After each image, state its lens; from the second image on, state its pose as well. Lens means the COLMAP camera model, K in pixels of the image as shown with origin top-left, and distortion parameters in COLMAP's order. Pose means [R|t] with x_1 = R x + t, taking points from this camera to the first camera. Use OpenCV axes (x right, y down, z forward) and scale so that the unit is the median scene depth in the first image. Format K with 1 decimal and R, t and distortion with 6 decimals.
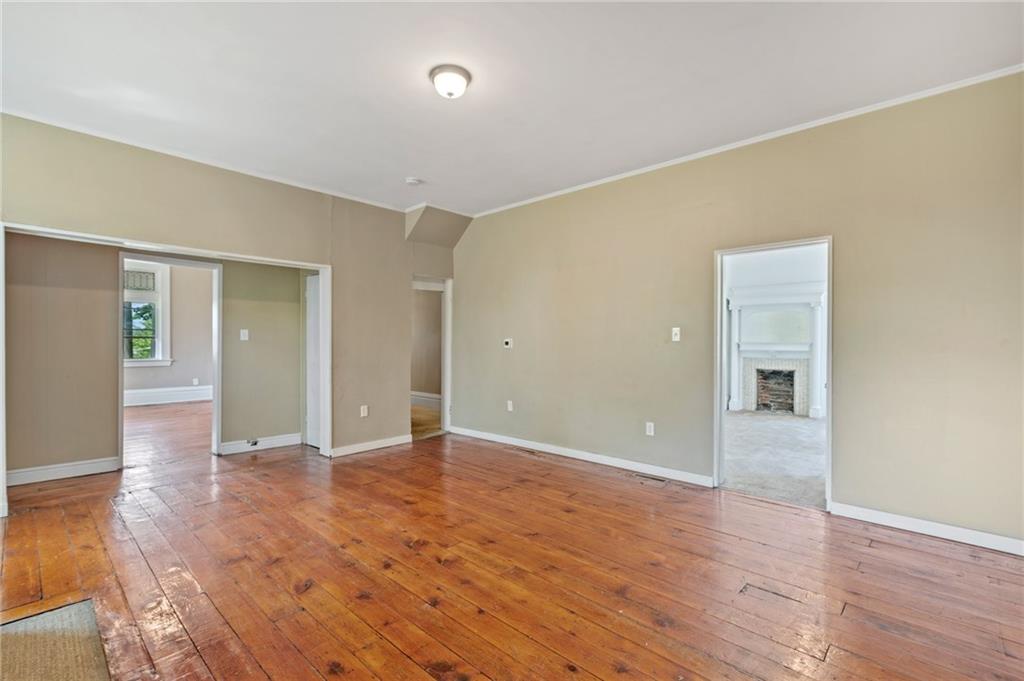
lens RADIAL K [[451.9, 0, 509.3], [0, 451.9, 341.0], [0, 0, 1]] dist [-0.011040, 0.000363]
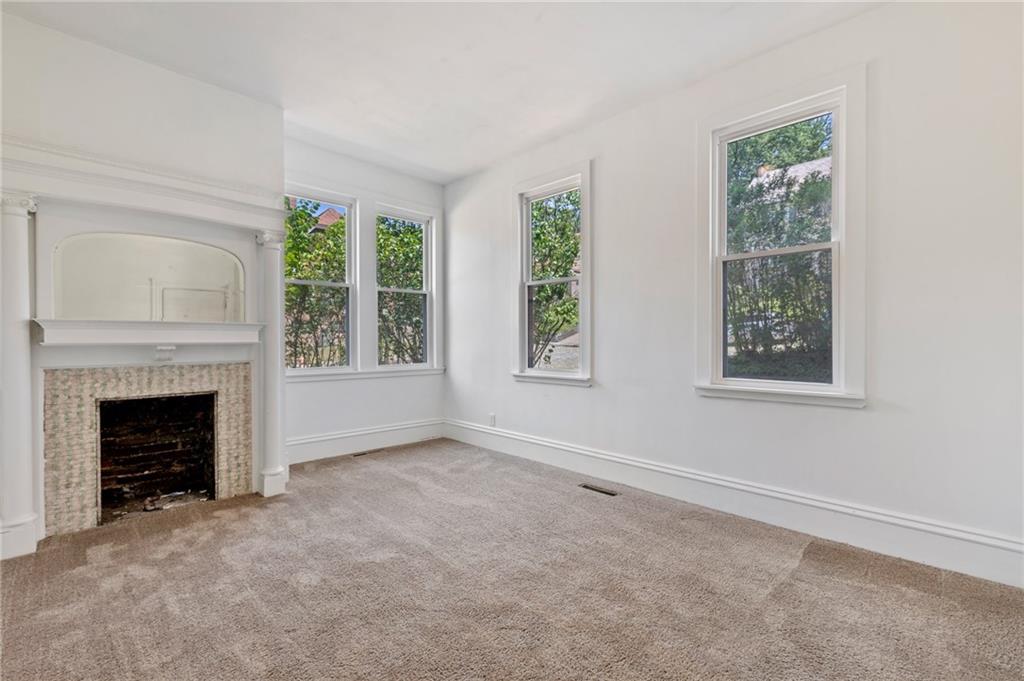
lens RADIAL K [[451.9, 0, 511.7], [0, 451.9, 338.6], [0, 0, 1]] dist [-0.011040, 0.000363]
pose [[0.014378, -0.006890, 0.999873, 0.232470], [-0.000362, 0.999976, 0.006895, 0.014135], [-0.999897, -0.000461, 0.014375, 0.721867]]
